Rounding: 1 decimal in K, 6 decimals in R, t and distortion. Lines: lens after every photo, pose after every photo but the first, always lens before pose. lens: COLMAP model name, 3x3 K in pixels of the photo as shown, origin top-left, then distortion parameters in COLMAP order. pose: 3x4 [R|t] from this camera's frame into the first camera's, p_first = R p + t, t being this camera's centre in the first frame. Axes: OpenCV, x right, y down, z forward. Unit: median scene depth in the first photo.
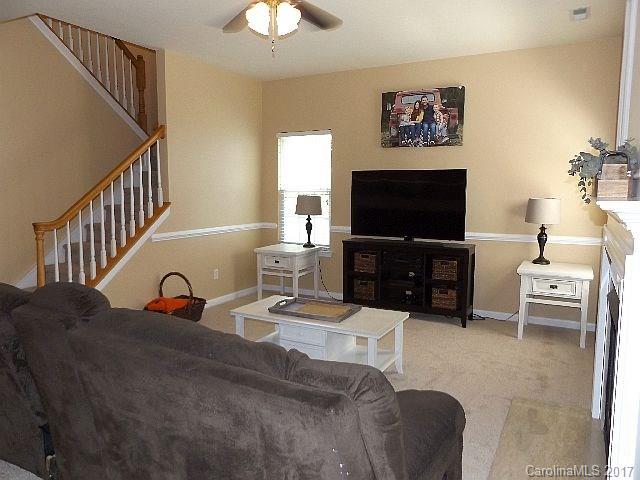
lens RADIAL K [[485.5, 0, 320.0], [0, 485.5, 240.0], [0, 0, 1]] dist [0.082383, -0.090911]
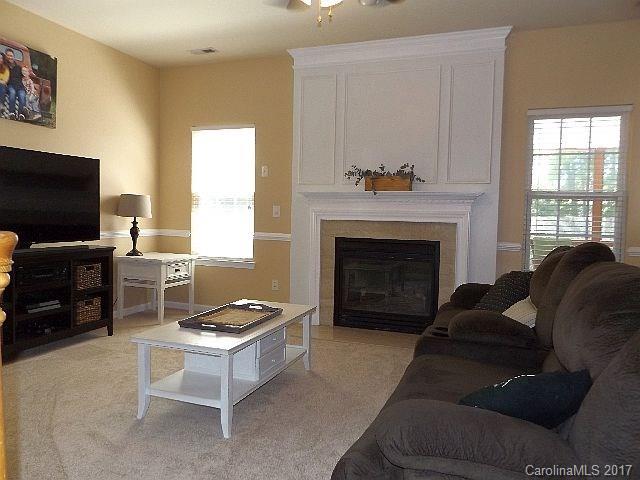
lens RADIAL K [[485.5, 0, 320.0], [0, 485.5, 240.0], [0, 0, 1]] dist [0.082383, -0.090911]
pose [[-0.128585, -0.080900, 0.988393, -0.616682], [0.055780, 0.994499, 0.088657, -0.053835], [-0.990129, 0.066532, -0.123365, 0.676042]]
